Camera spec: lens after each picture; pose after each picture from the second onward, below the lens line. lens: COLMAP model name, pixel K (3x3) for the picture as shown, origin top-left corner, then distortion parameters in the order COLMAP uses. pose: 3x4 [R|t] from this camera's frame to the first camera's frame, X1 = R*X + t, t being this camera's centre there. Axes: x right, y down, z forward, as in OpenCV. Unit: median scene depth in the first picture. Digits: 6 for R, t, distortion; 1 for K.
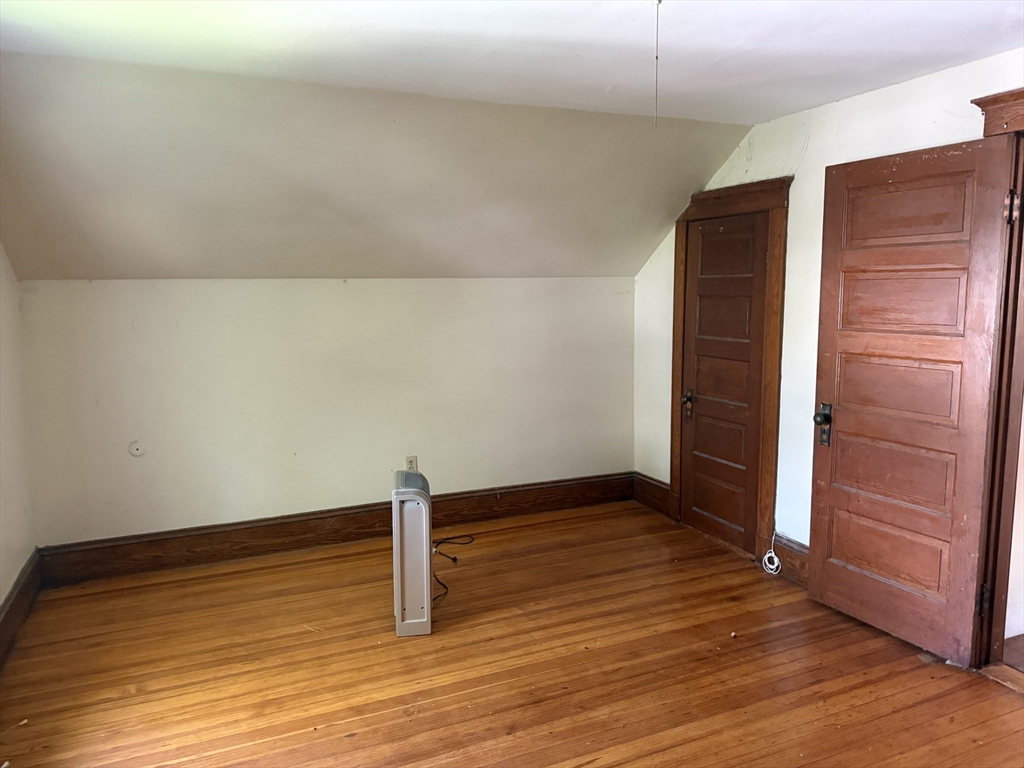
lens RADIAL K [[725.2, 0, 512.8], [0, 725.2, 378.7], [0, 0, 1]] dist [0.036726, -0.049421]
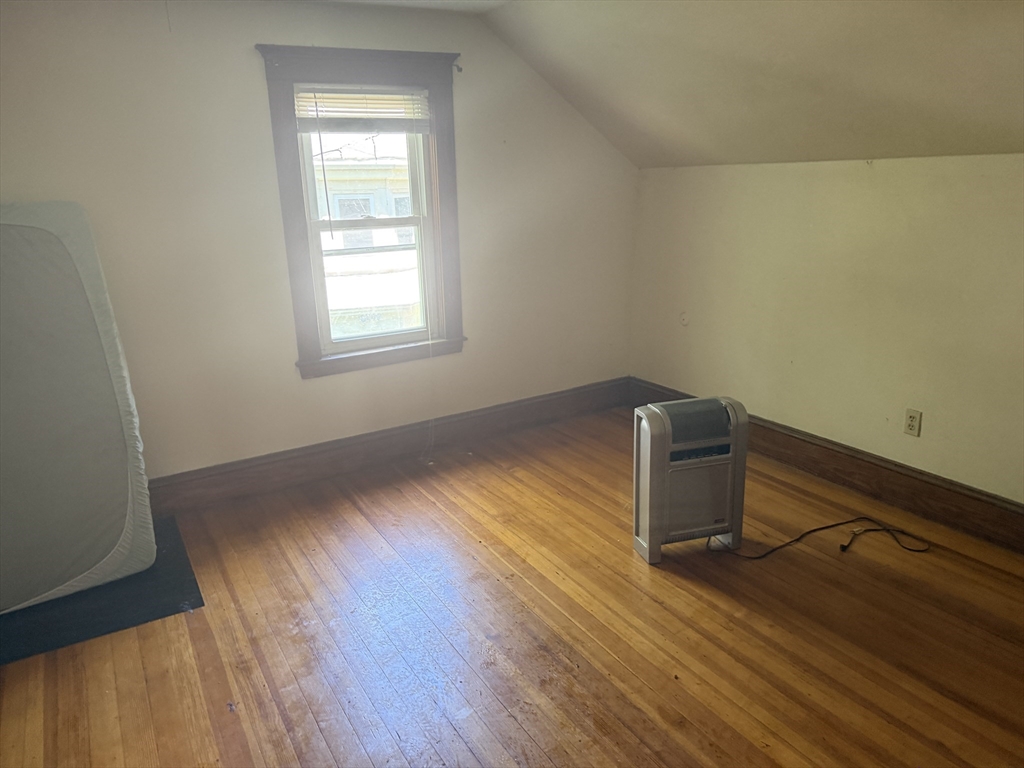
lens RADIAL K [[725.2, 0, 515.0], [0, 725.2, 386.8], [0, 0, 1]] dist [0.036726, -0.049421]
pose [[0.129667, 0.281785, -0.950675, 0.659879], [-0.103184, 0.957399, 0.269705, -0.094958], [0.986174, 0.063123, 0.153218, 0.652019]]
